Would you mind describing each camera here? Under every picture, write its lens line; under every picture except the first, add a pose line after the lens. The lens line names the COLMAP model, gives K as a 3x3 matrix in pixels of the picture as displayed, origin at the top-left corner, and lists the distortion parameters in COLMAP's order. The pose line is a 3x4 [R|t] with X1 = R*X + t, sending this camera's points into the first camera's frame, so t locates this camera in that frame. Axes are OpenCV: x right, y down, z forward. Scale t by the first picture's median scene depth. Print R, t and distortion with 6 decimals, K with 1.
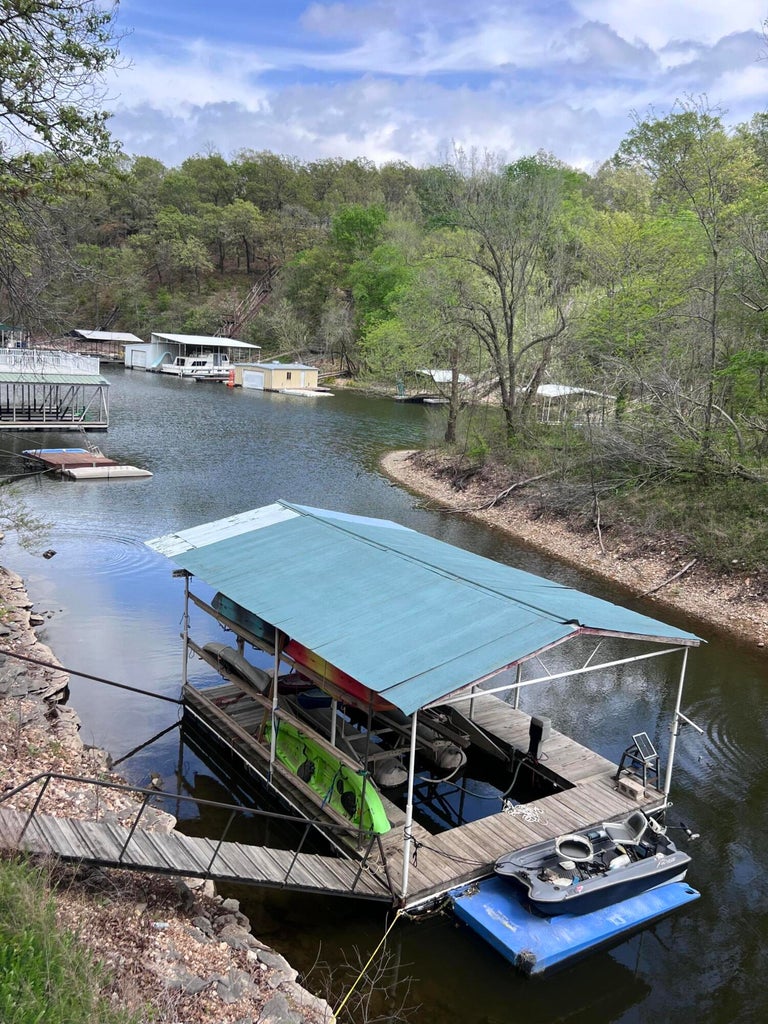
lens RADIAL K [[895.5, 0, 384.0], [0, 895.5, 512.0], [0, 0, 1]] dist [0.015087, -0.009633]
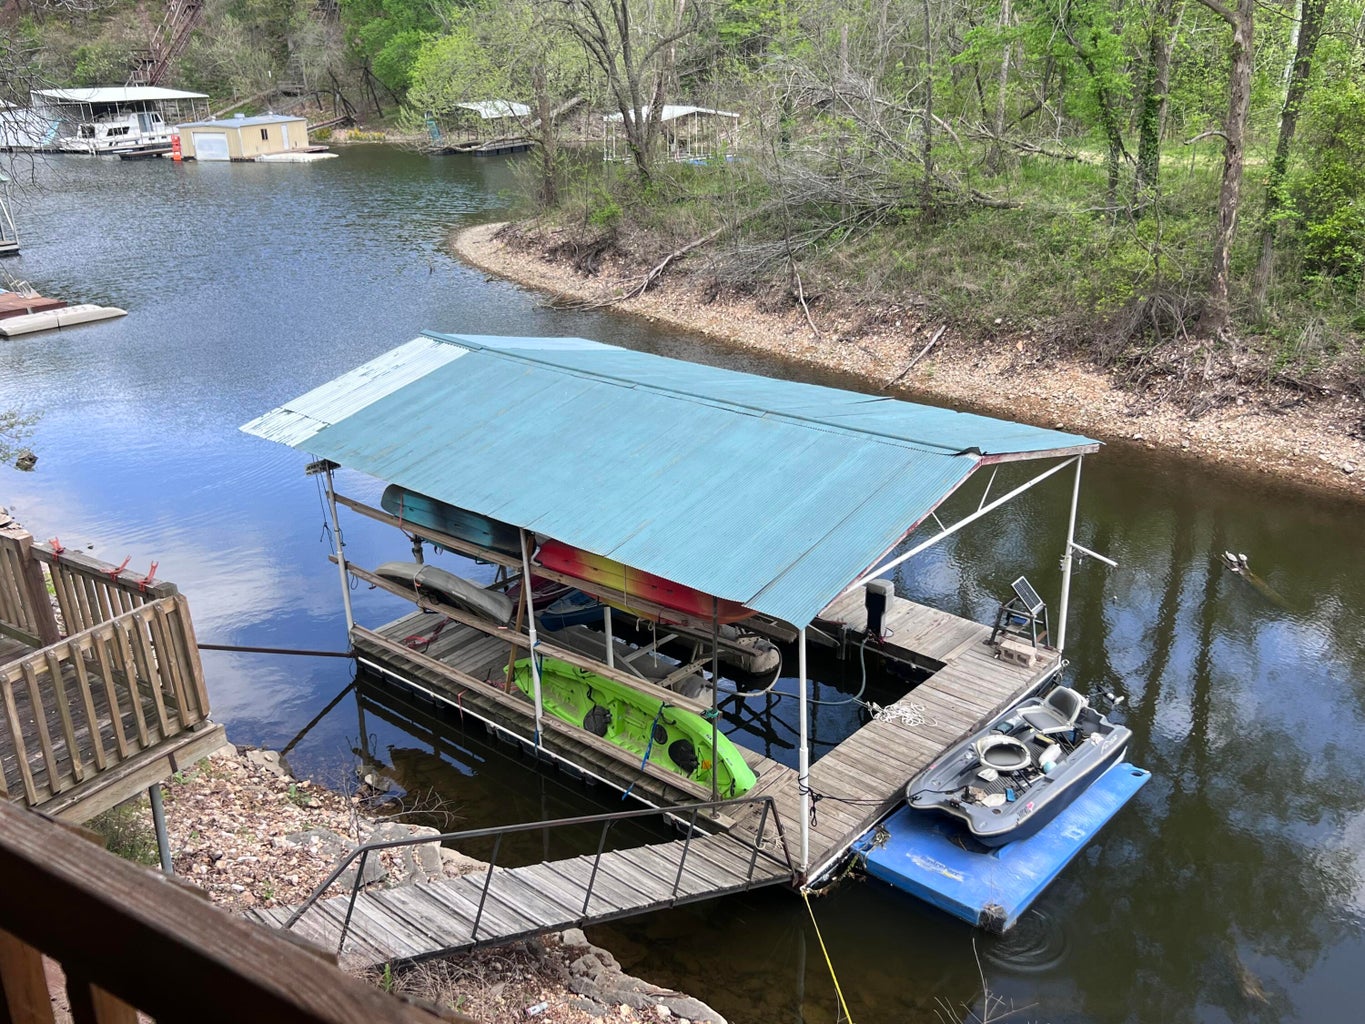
lens RADIAL K [[1188.1, 0, 667.3], [0, 1188.1, 511.7], [0, 0, 1]] dist [0.097126, -0.197441]
pose [[0.968892, -0.172359, 0.177595, -0.137571], [0.138226, 0.972130, 0.189358, -0.029690], [-0.205283, -0.158919, 0.965714, 0.098102]]
